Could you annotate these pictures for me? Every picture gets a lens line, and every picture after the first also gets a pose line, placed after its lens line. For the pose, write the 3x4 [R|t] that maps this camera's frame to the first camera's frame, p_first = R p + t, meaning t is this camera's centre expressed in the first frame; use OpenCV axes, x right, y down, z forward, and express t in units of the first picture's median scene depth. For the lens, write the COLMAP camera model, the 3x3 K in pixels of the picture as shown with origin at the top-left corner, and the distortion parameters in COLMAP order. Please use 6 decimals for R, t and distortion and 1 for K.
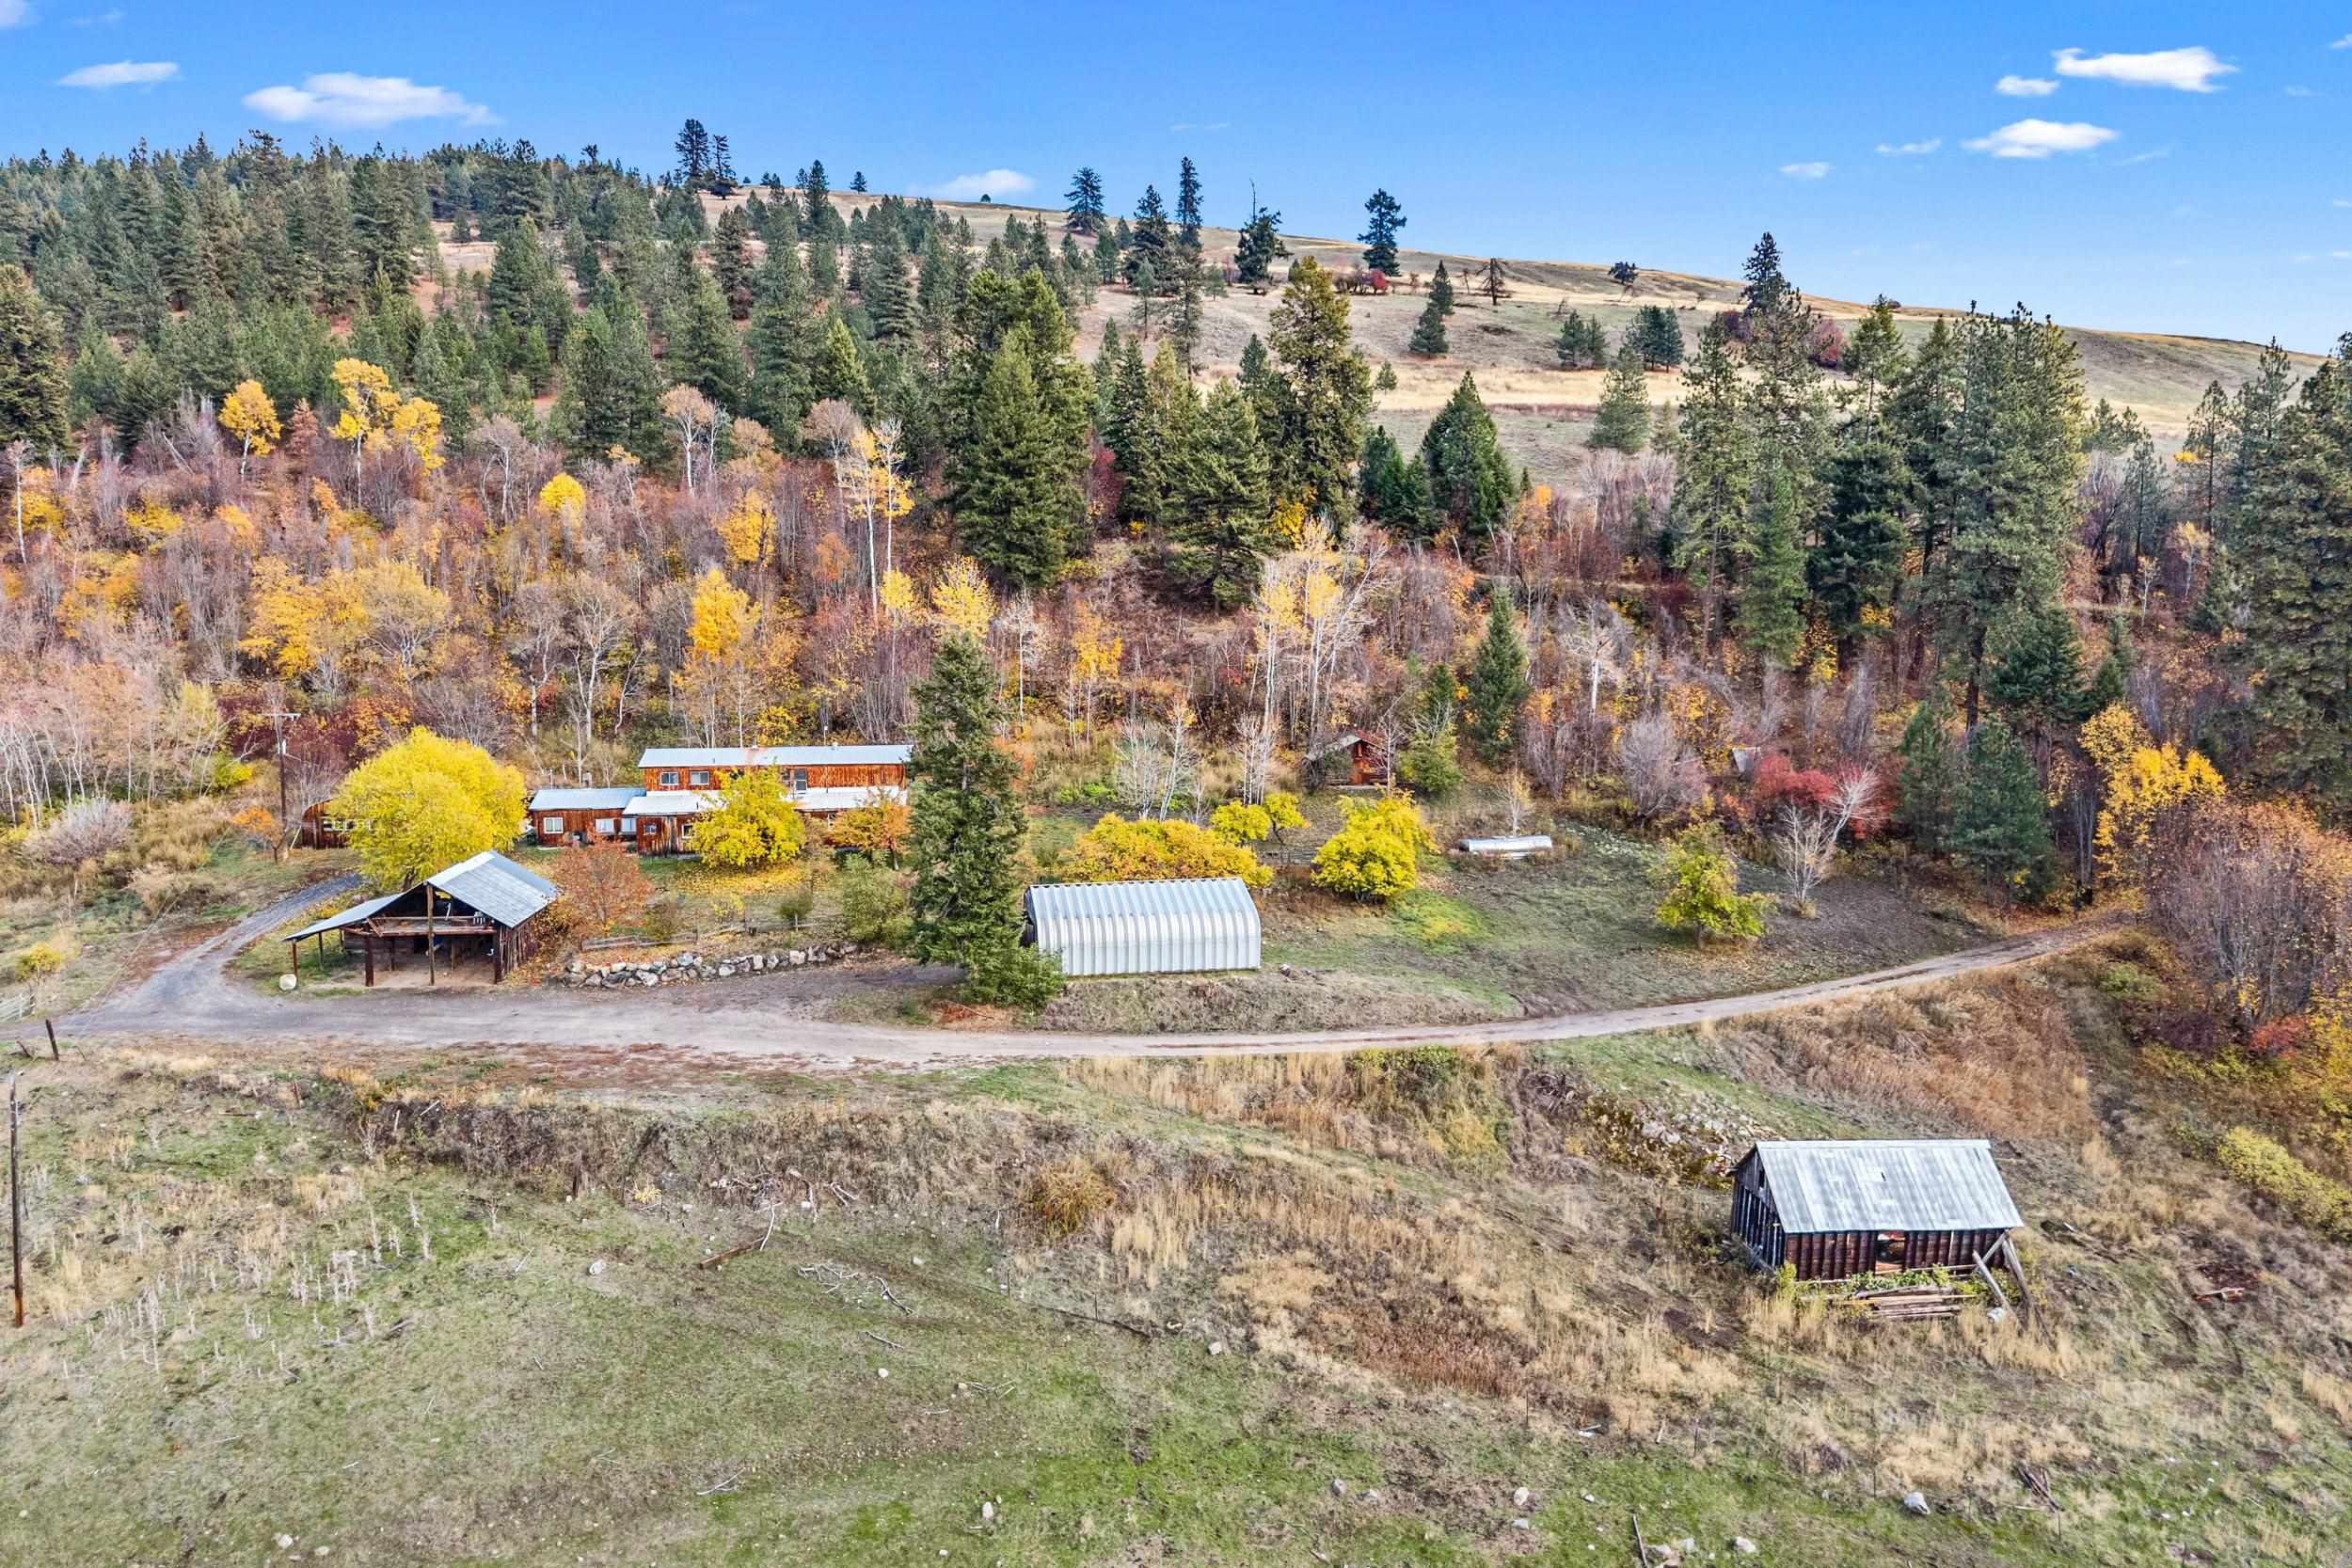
lens RADIAL K [[1385.9, 0, 1176.0], [0, 1385.9, 784.0], [0, 0, 1]] dist [-0.015589, -0.001462]
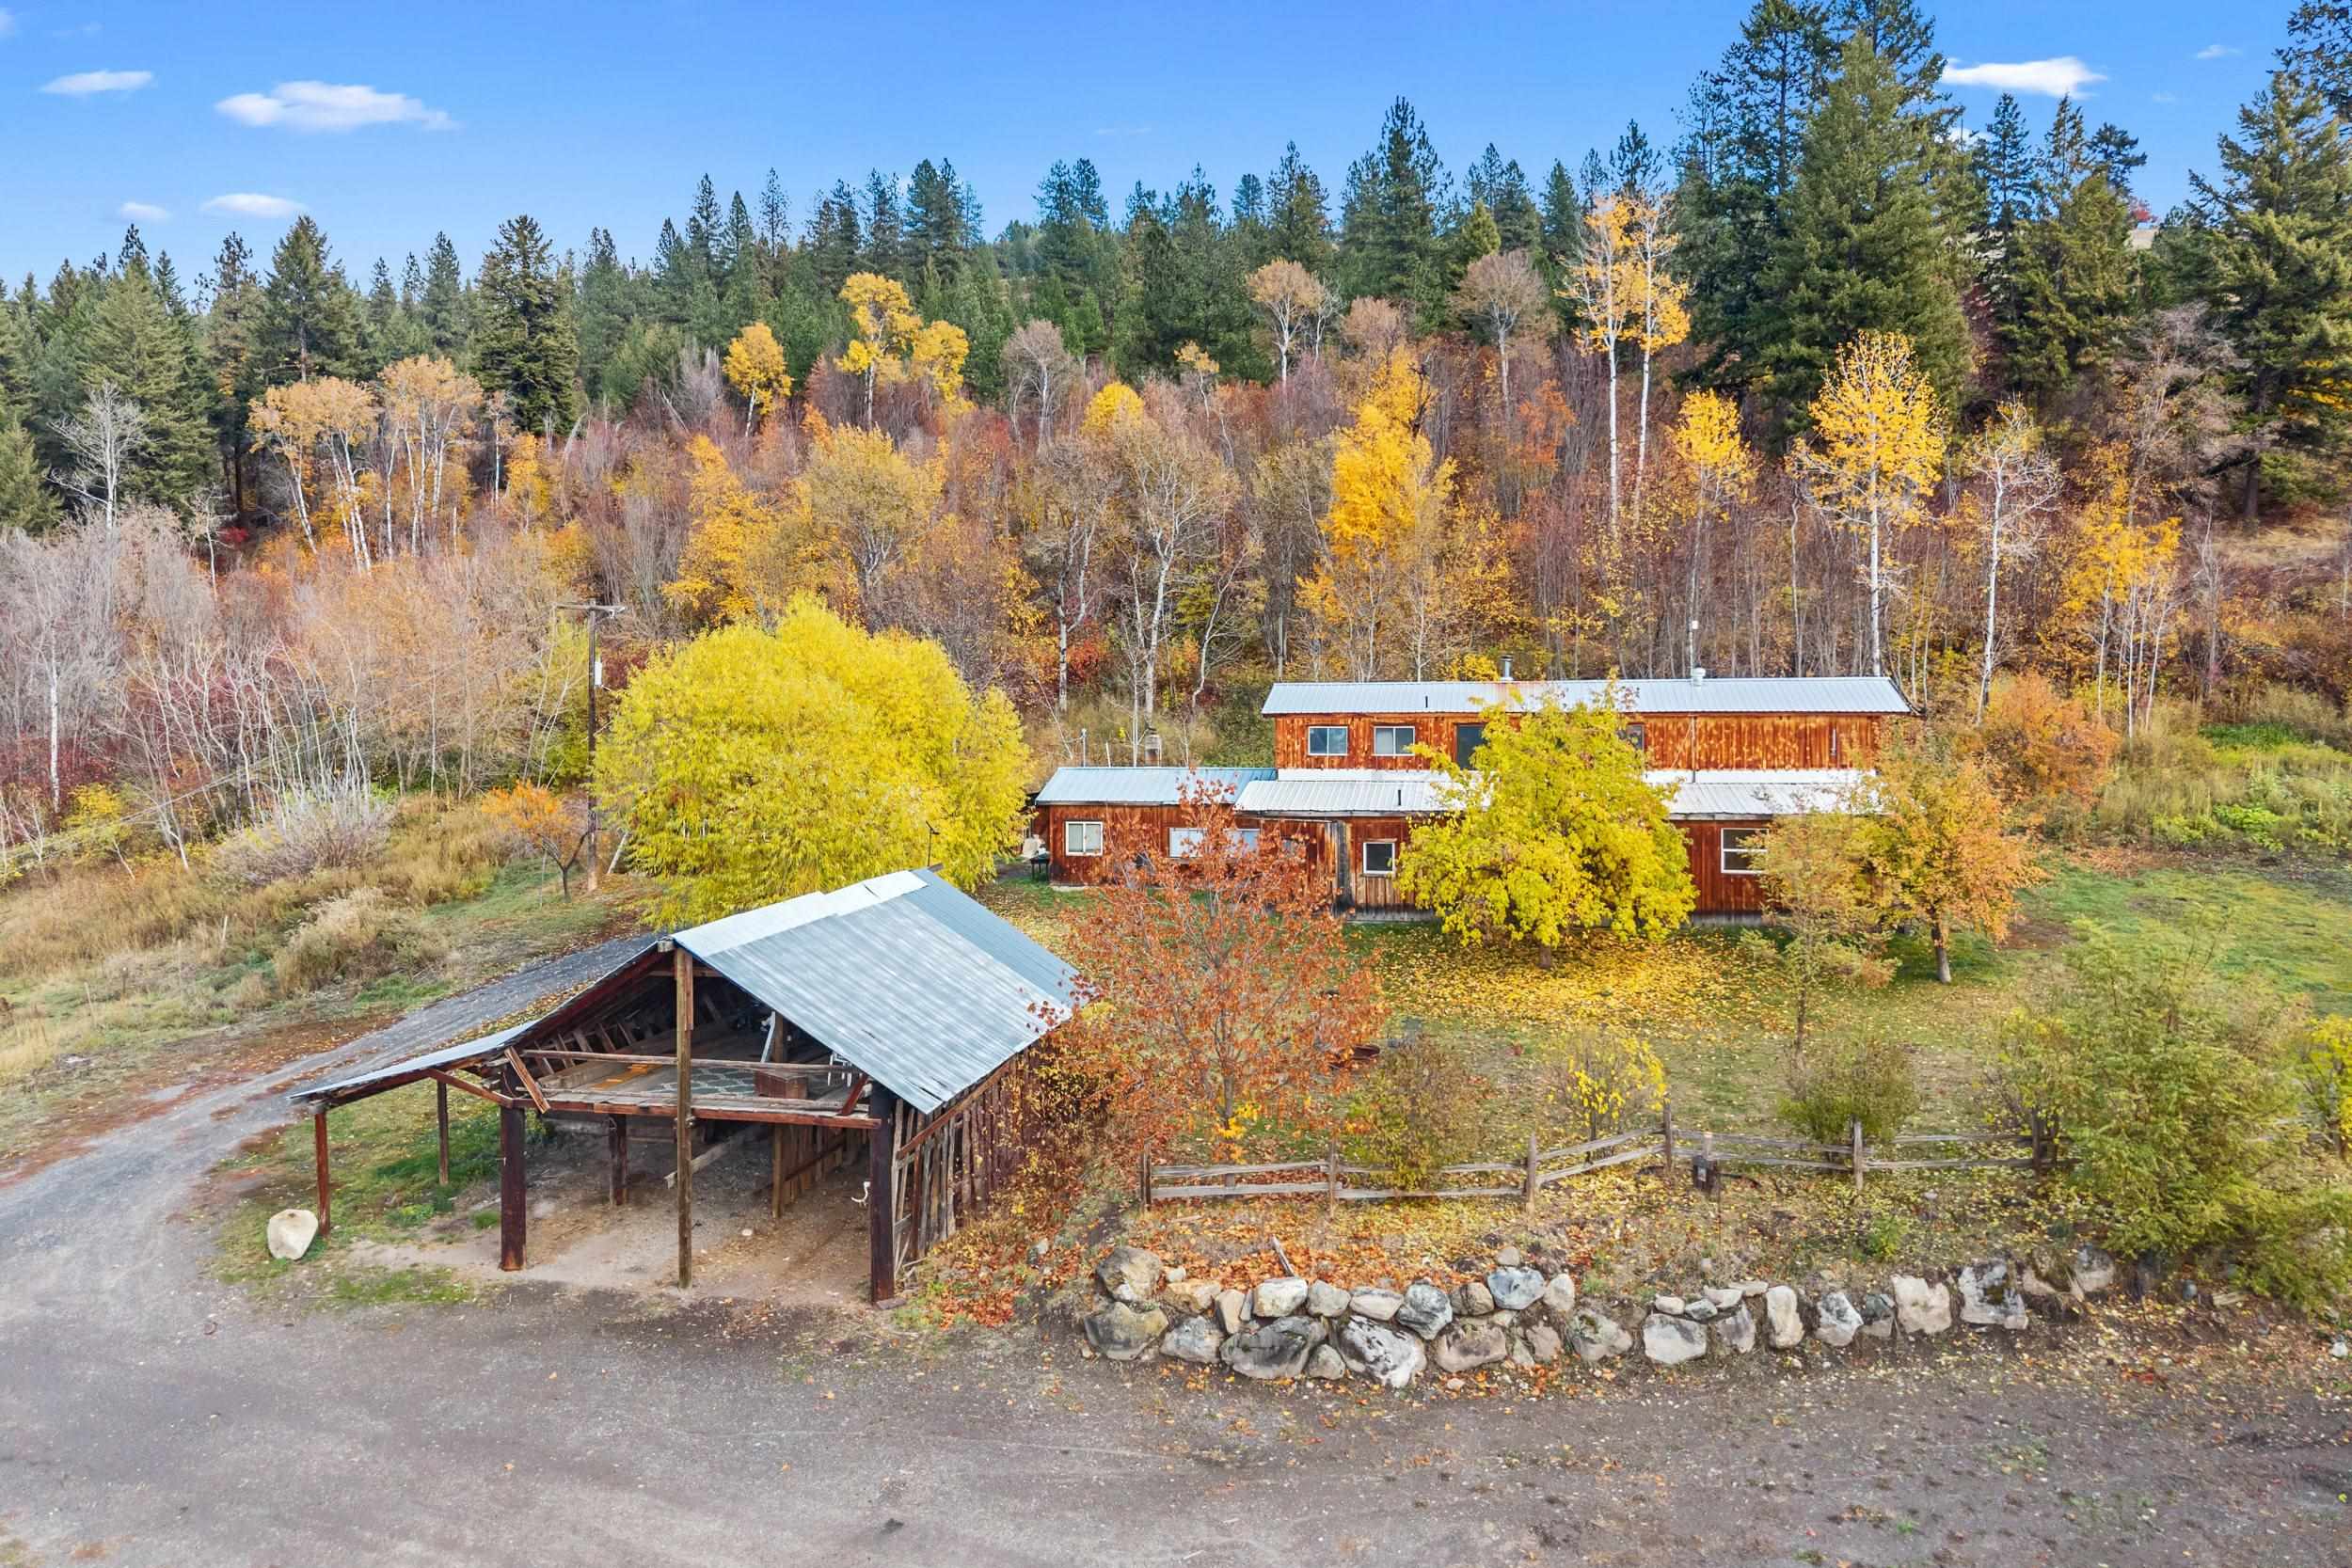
lens RADIAL K [[1644.9, 0, 1176.0], [0, 1644.9, 784.0], [0, 0, 1]] dist [0.054919, 0.000160]
pose [[0.931354, 0.012768, -0.363891, -0.241356], [-0.032087, 0.998375, -0.047095, 0.039279], [0.362698, 0.055538, 0.930250, 0.542602]]
